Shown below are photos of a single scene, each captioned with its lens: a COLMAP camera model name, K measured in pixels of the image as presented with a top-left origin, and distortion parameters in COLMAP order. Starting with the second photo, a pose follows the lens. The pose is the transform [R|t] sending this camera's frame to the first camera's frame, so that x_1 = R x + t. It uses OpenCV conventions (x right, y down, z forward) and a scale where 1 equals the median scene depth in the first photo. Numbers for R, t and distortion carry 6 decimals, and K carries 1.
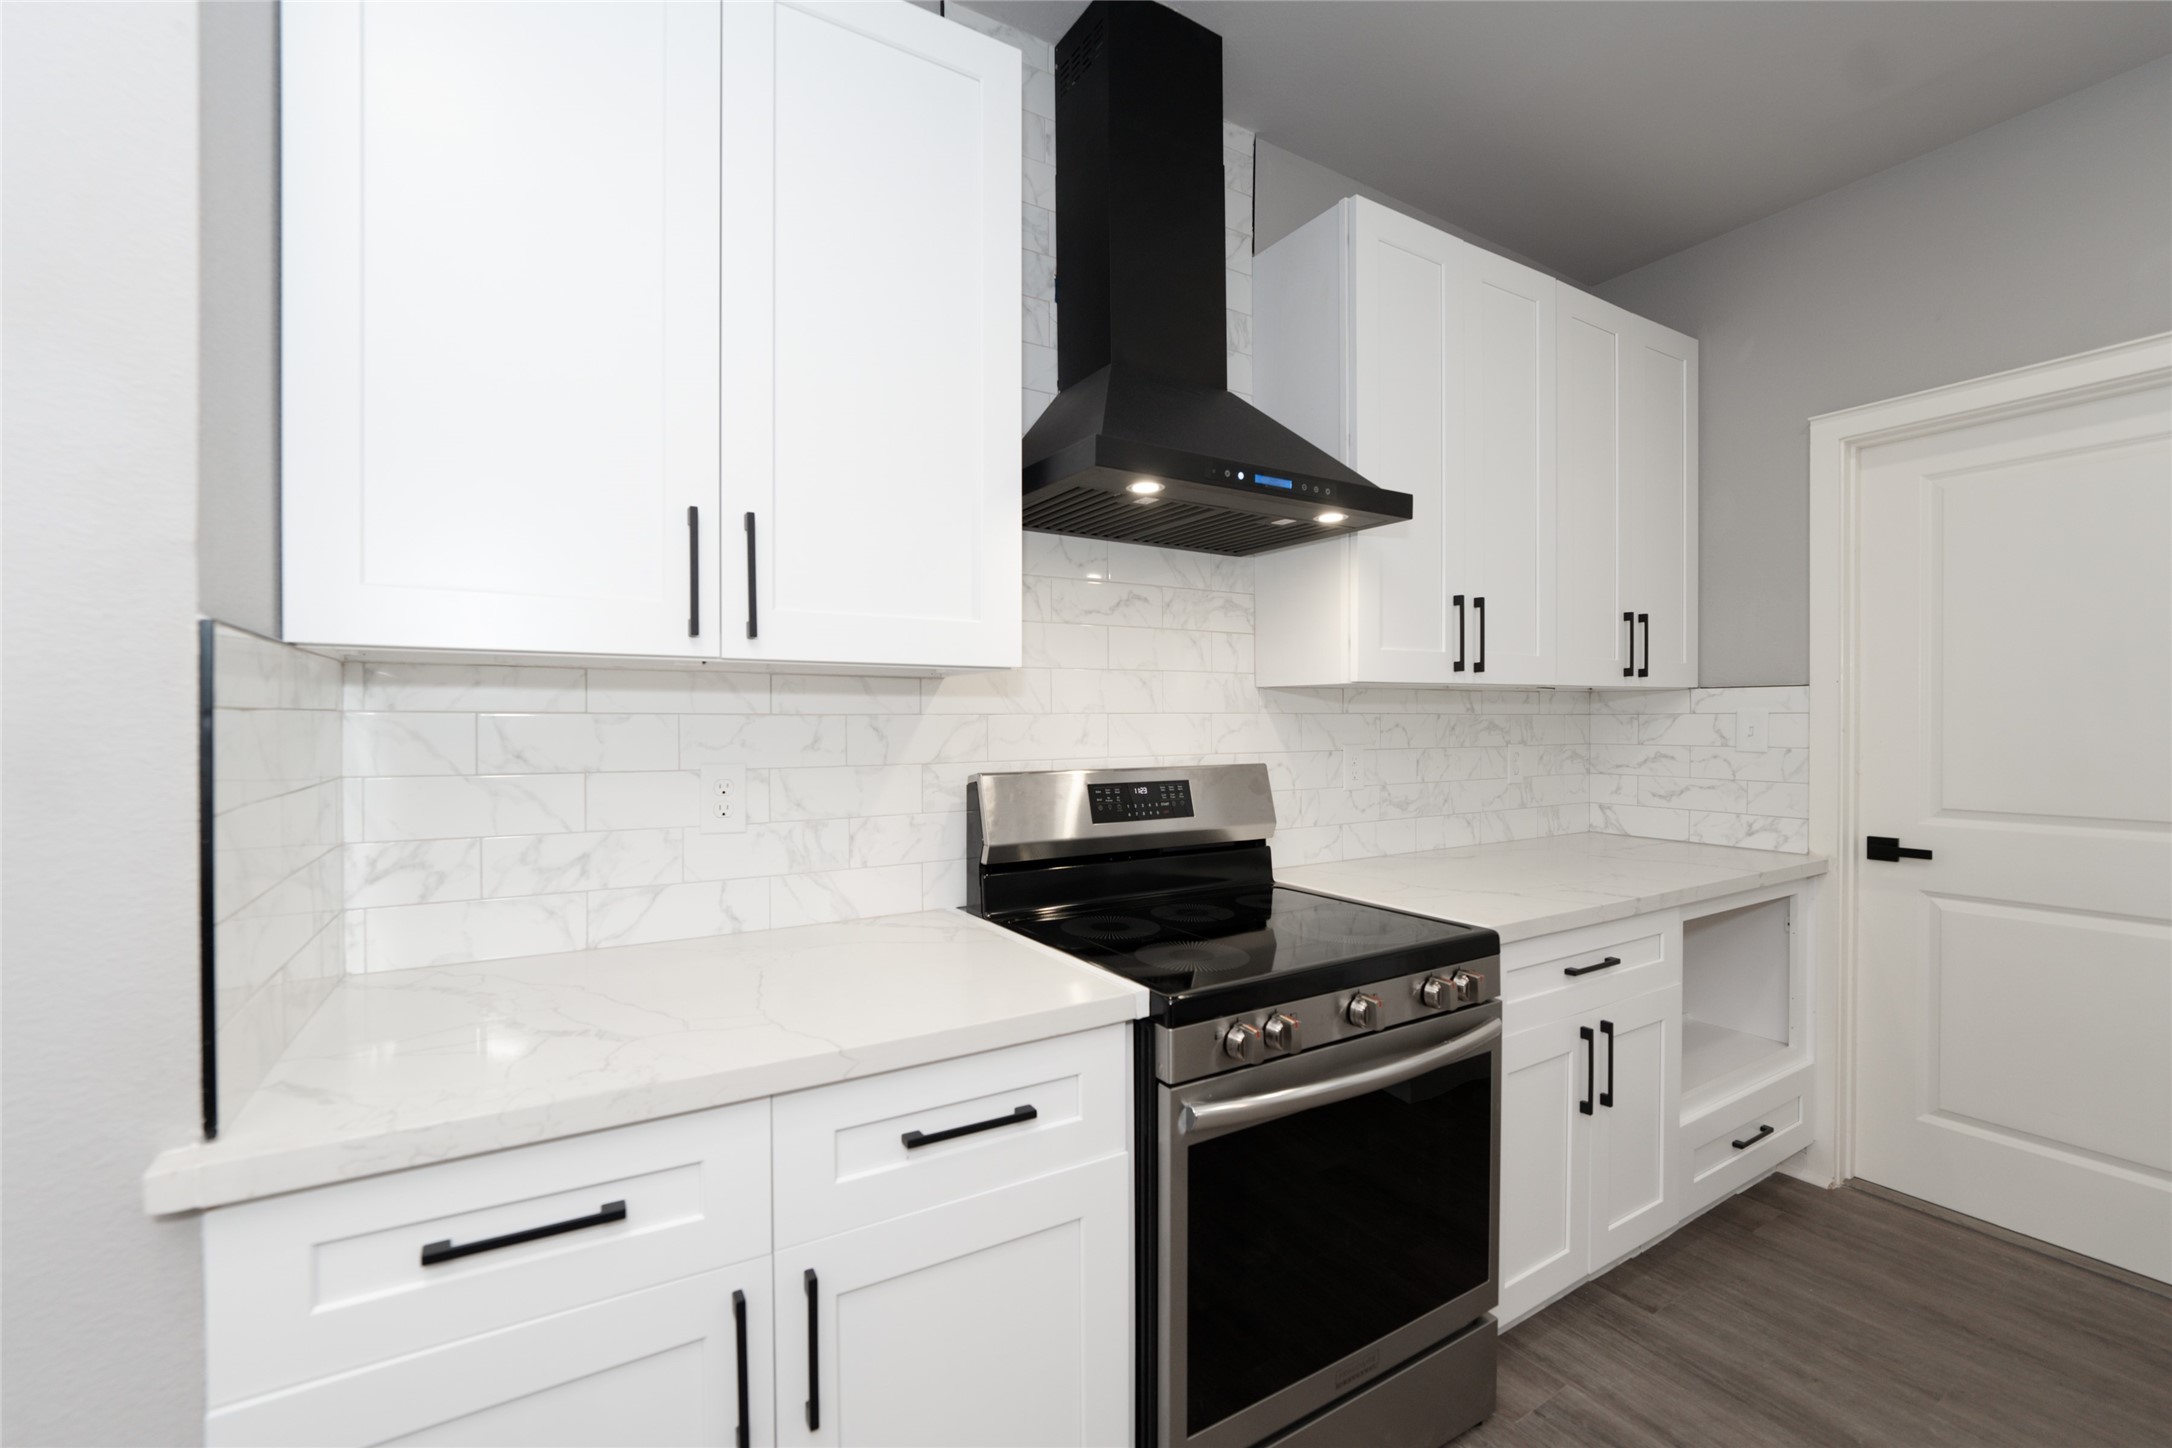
lens RADIAL K [[862.3, 0, 1069.3], [0, 862.3, 719.3], [0, 0, 1]] dist [-0.002988, -0.000116]
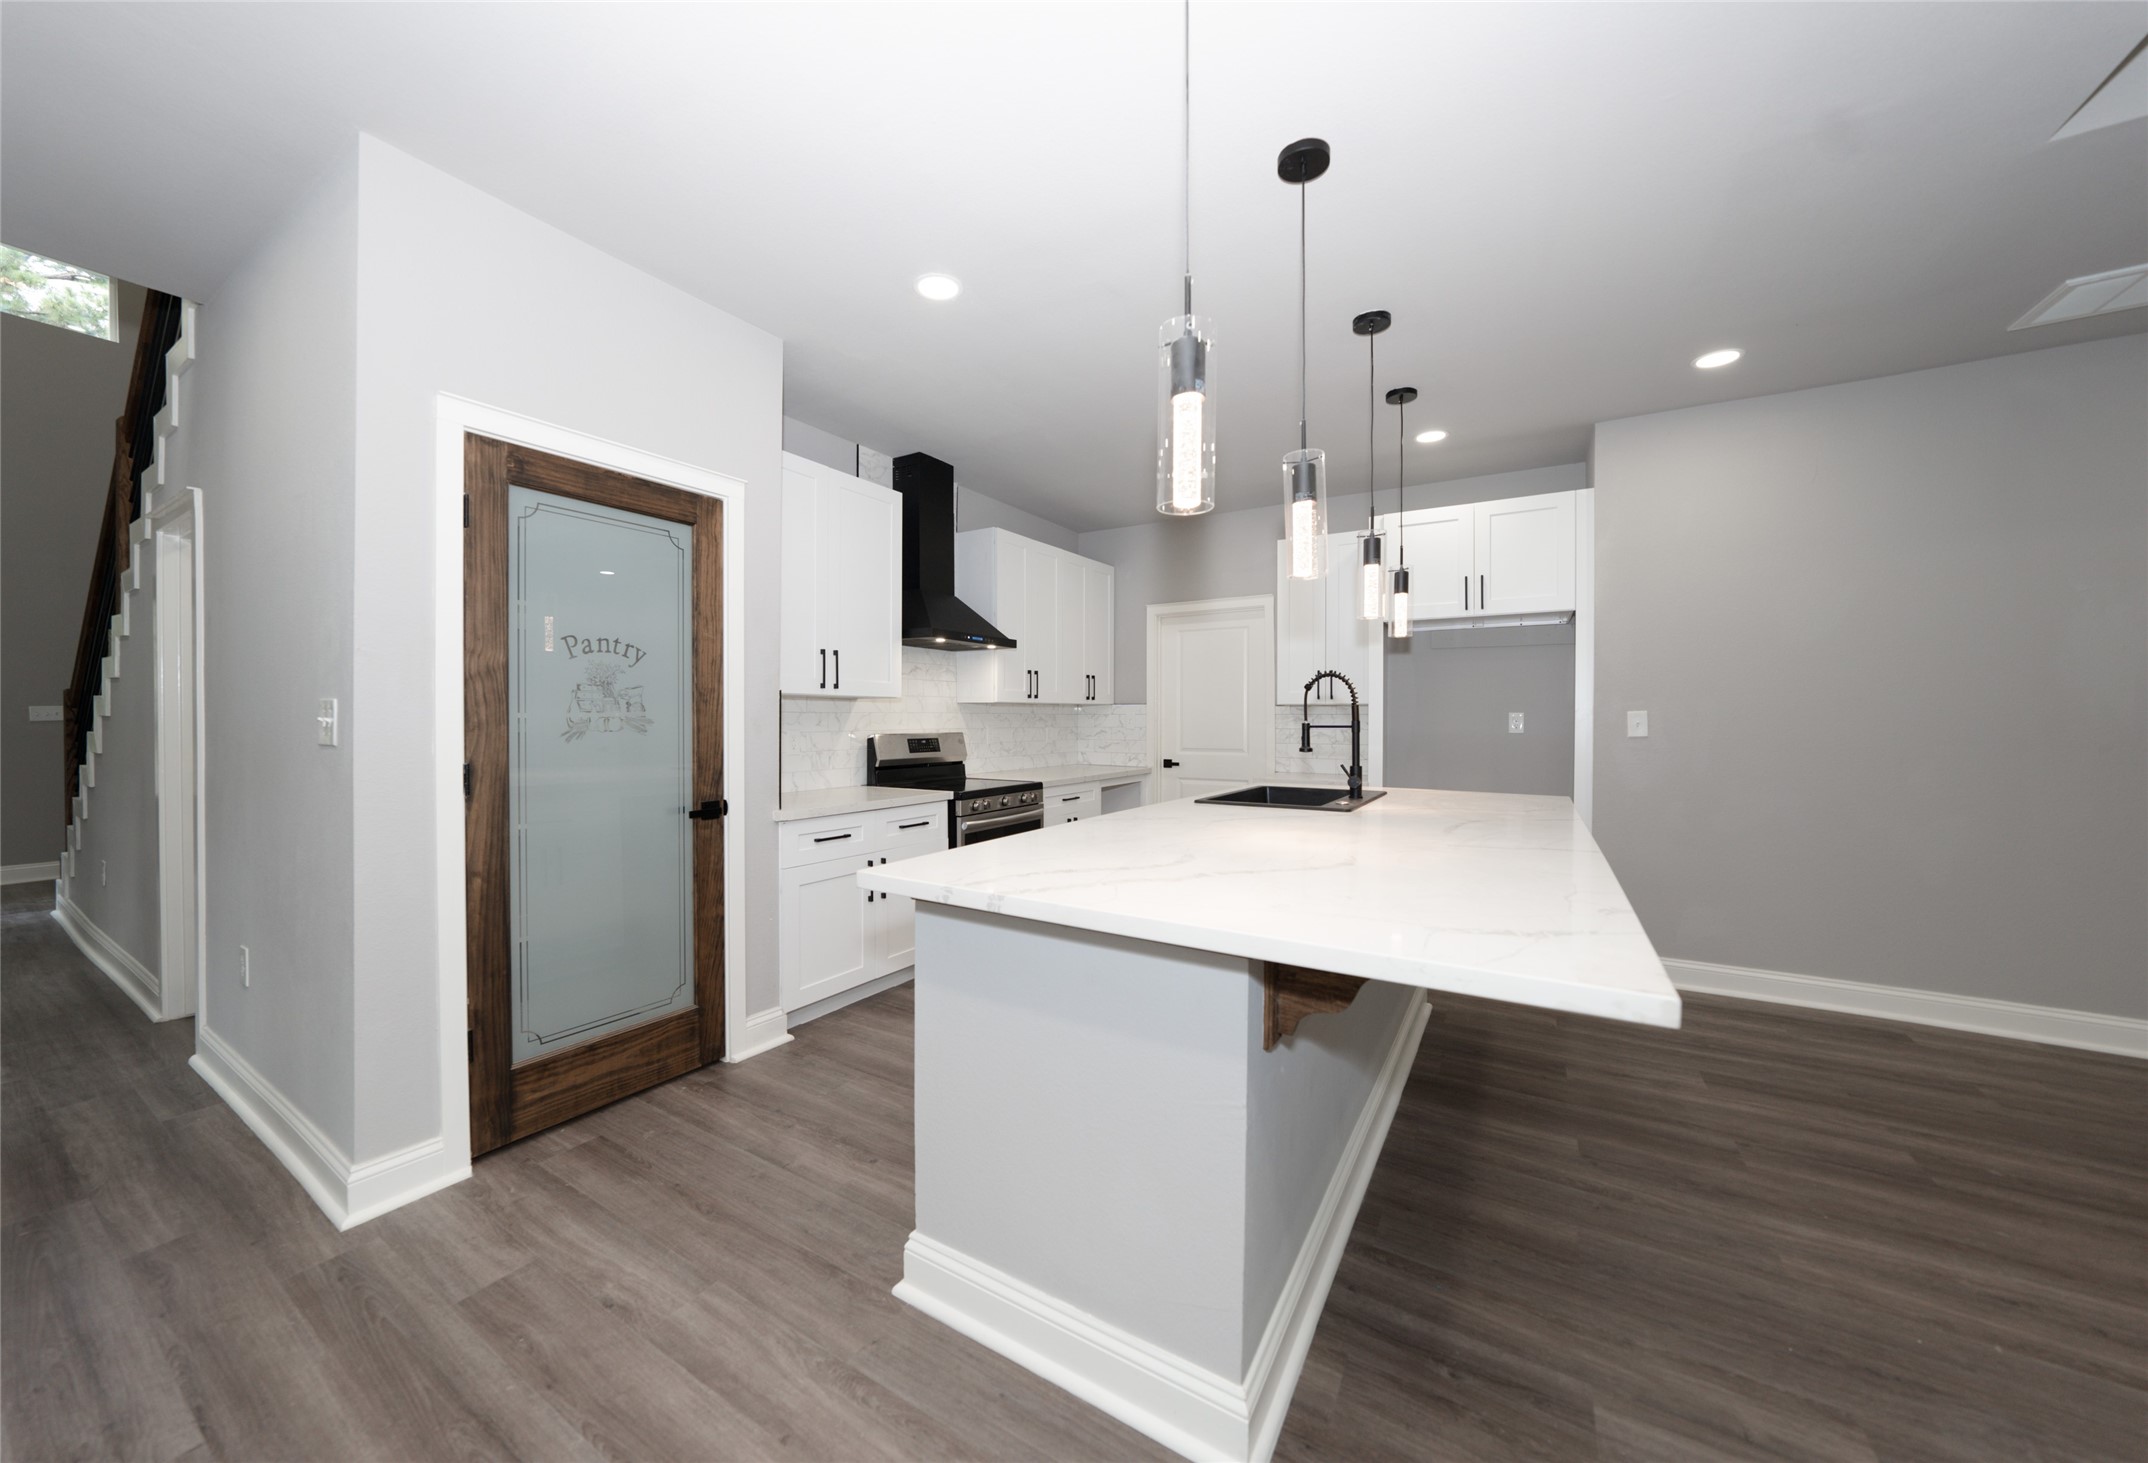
lens RADIAL K [[749.8, 0, 1060.5], [0, 749.8, 731.5], [0, 0, 1]] dist [-0.005960, -0.000047]
pose [[0.885480, -0.007114, 0.464624, -0.567048], [0.001548, 0.999922, 0.012360, 0.021026], [-0.464676, -0.010226, 0.885422, -1.152326]]
